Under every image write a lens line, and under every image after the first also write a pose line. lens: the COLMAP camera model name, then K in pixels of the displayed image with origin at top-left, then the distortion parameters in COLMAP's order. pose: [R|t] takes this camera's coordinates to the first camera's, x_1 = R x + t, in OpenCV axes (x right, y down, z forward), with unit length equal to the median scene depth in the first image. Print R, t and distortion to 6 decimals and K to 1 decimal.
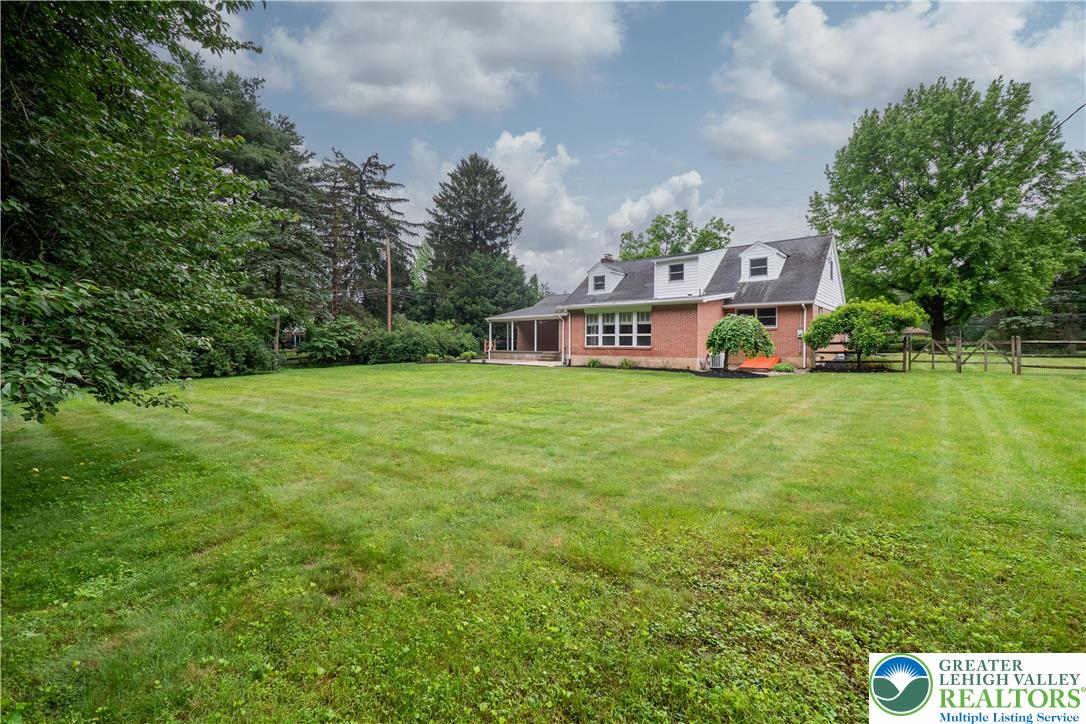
lens RADIAL K [[468.0, 0, 527.6], [0, 468.0, 343.2], [0, 0, 1]] dist [0.001370, 0.000130]
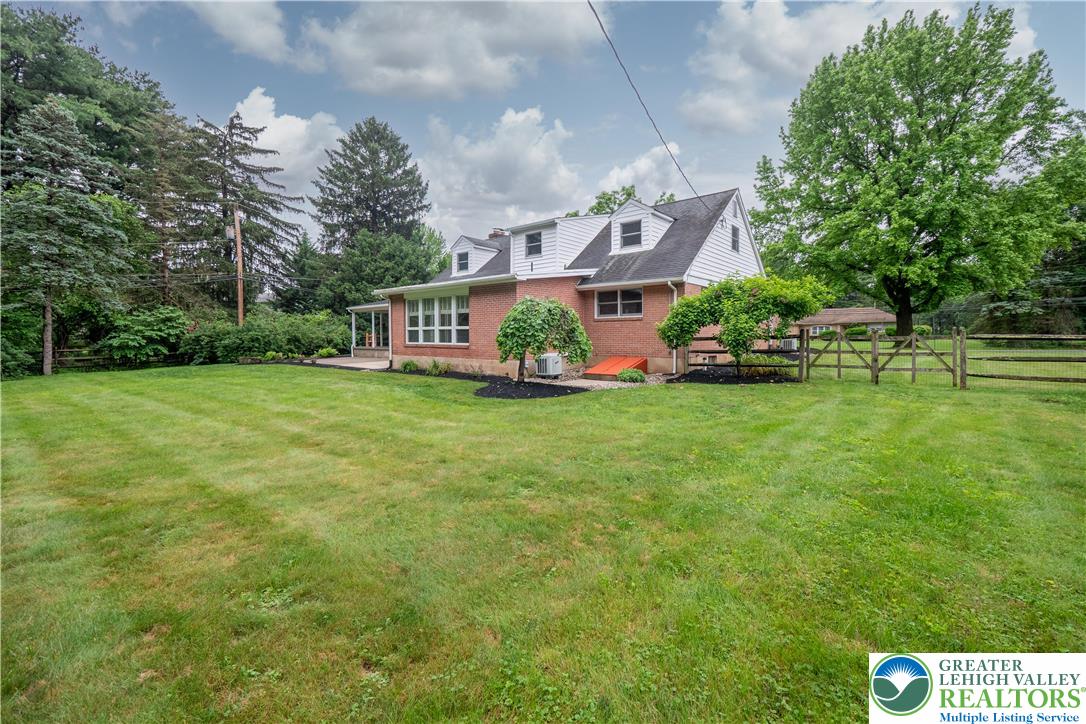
lens RADIAL K [[468.0, 0, 526.0], [0, 468.0, 343.0], [0, 0, 1]] dist [0.001370, 0.000130]
pose [[0.999975, -0.007017, -0.000038, 0.213337], [0.007016, 0.999824, 0.017384, -0.003340], [-0.000084, -0.017384, 0.999849, 0.171177]]
